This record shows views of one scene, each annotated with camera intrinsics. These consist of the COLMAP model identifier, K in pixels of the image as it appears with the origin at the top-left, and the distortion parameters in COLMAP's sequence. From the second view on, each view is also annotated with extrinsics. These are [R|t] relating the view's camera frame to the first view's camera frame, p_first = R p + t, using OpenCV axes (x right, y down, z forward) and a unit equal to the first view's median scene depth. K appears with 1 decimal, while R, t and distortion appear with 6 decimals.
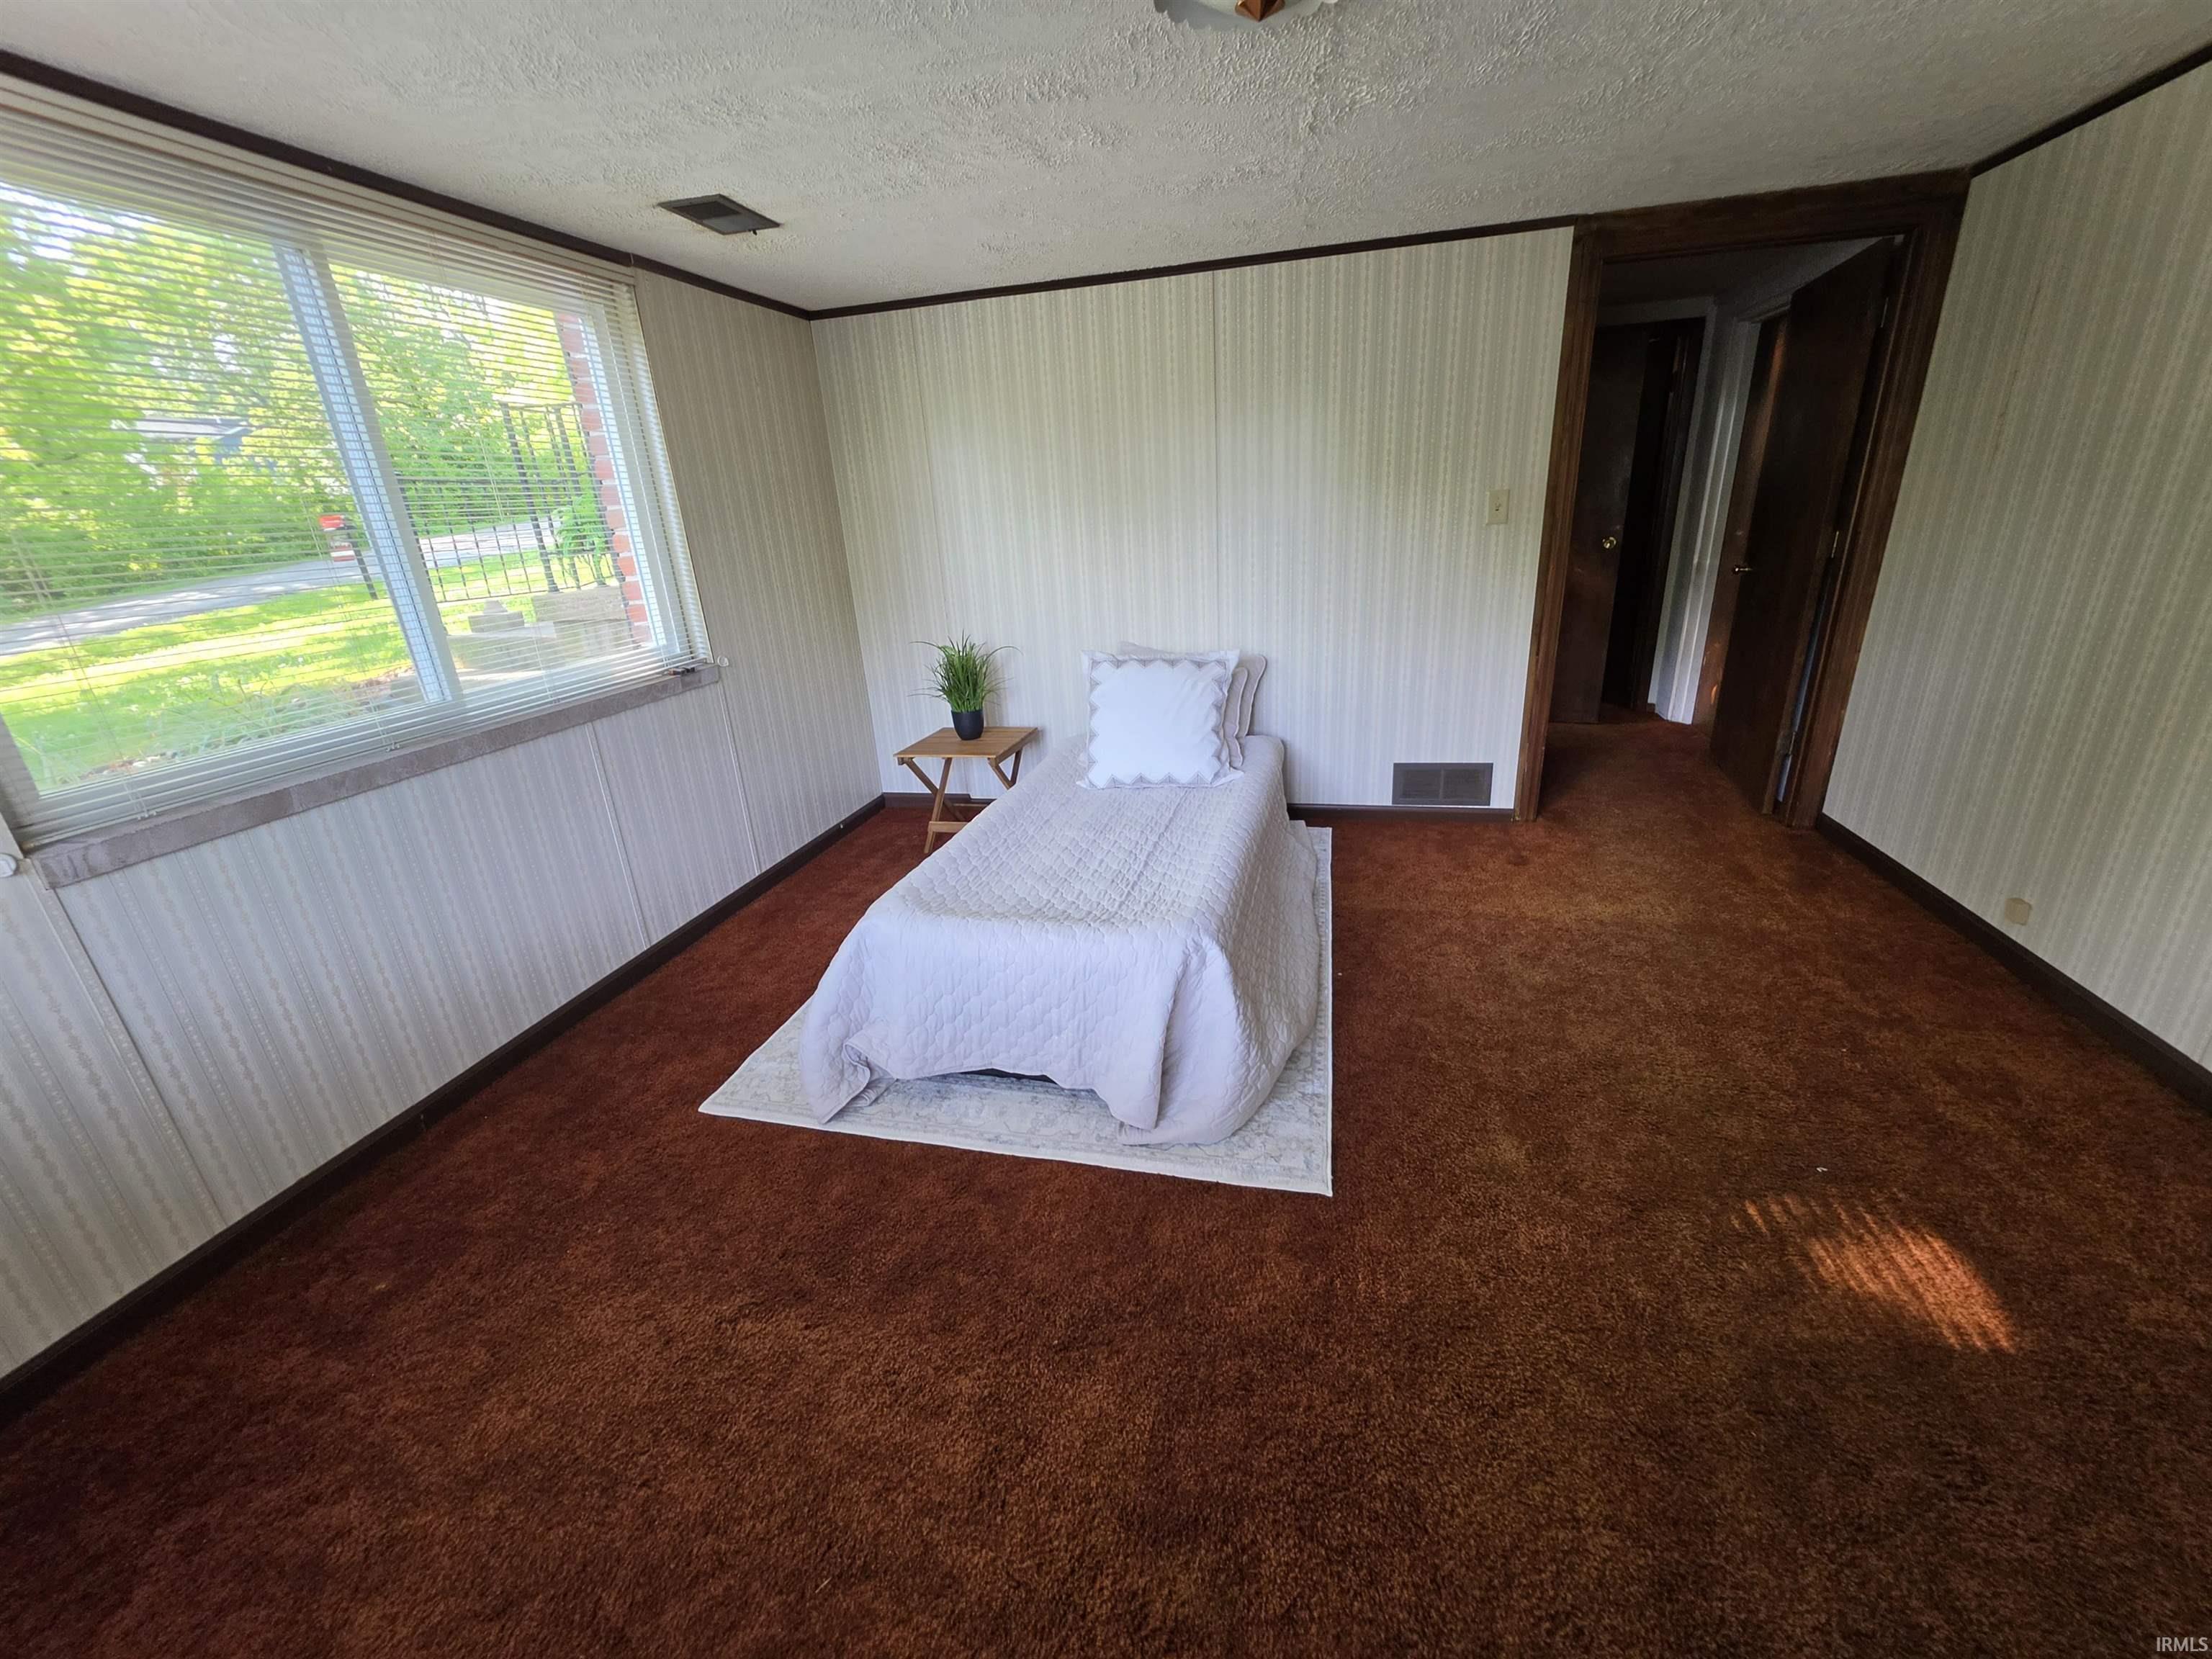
lens RADIAL K [[883.4, 0, 1105.6], [0, 883.4, 829.9], [0, 0, 1]] dist [-0.003766, 0.001224]
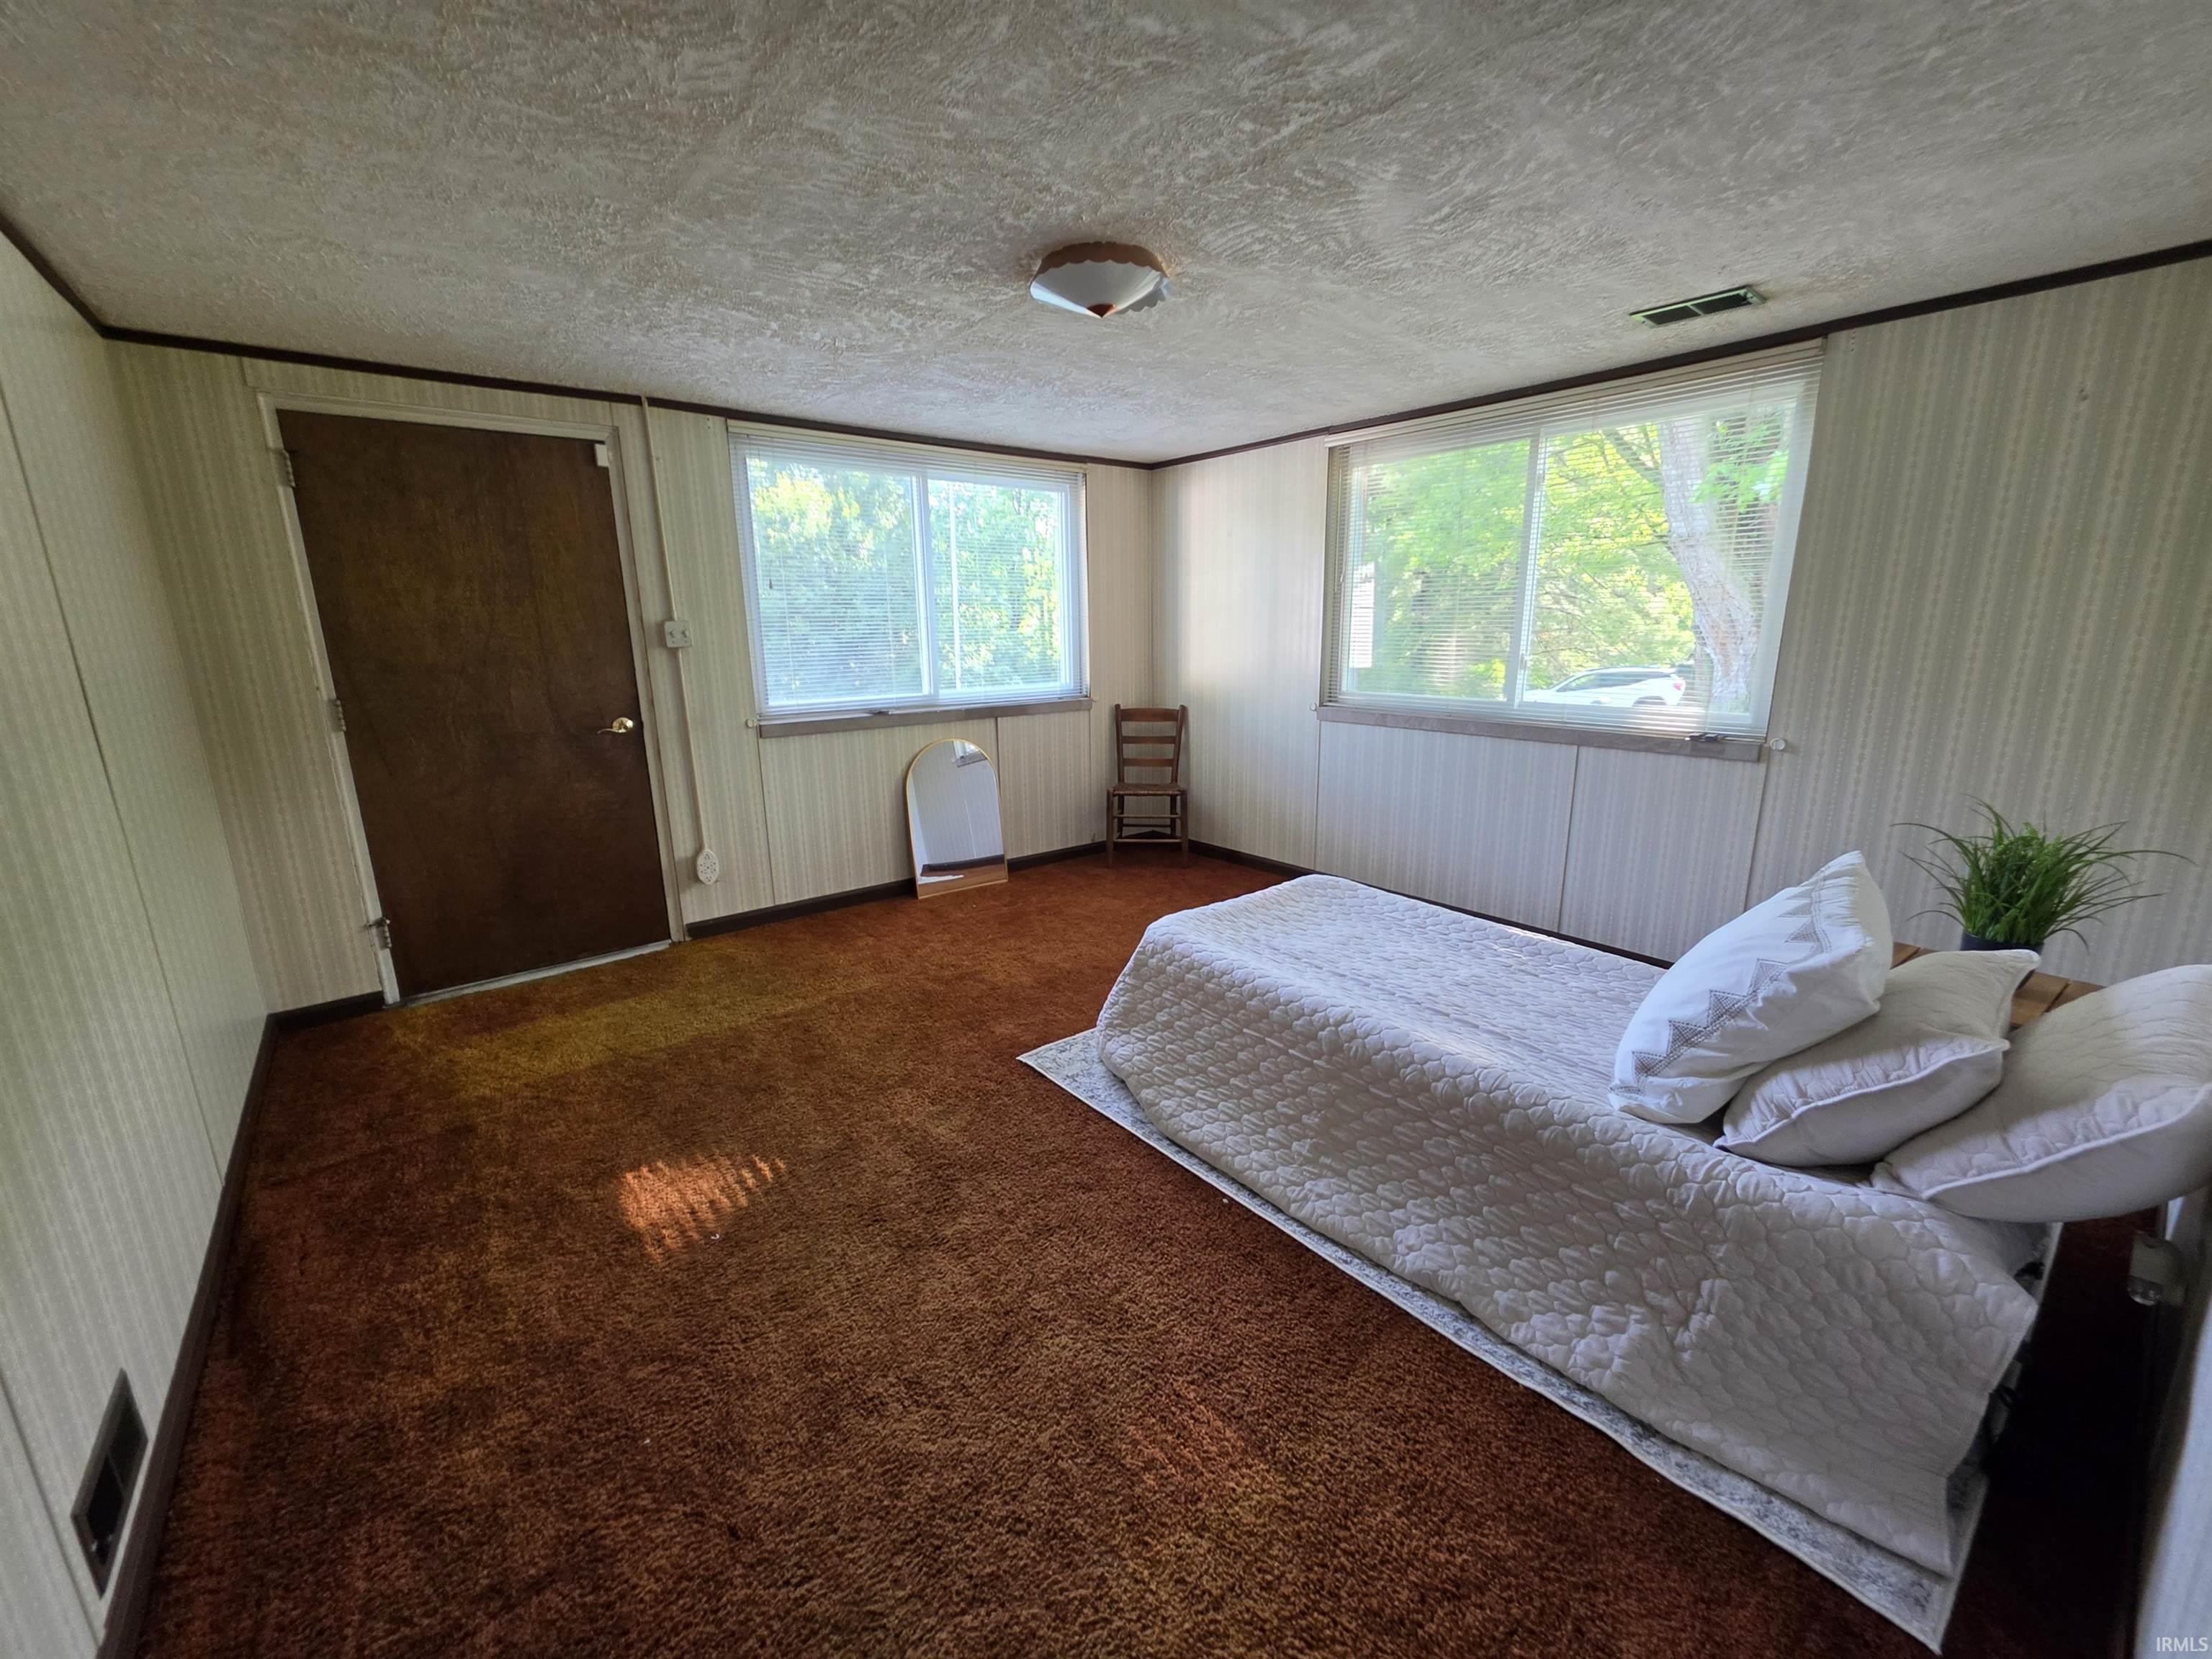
lens RADIAL K [[883.4, 0, 1105.6], [0, 883.4, 829.9], [0, 0, 1]] dist [-0.003766, 0.001224]
pose [[-0.598694, 0.246517, -0.762099, 1.142241], [-0.235392, 0.855296, 0.461584, -0.611723], [0.765608, 0.455740, -0.454032, 1.518486]]
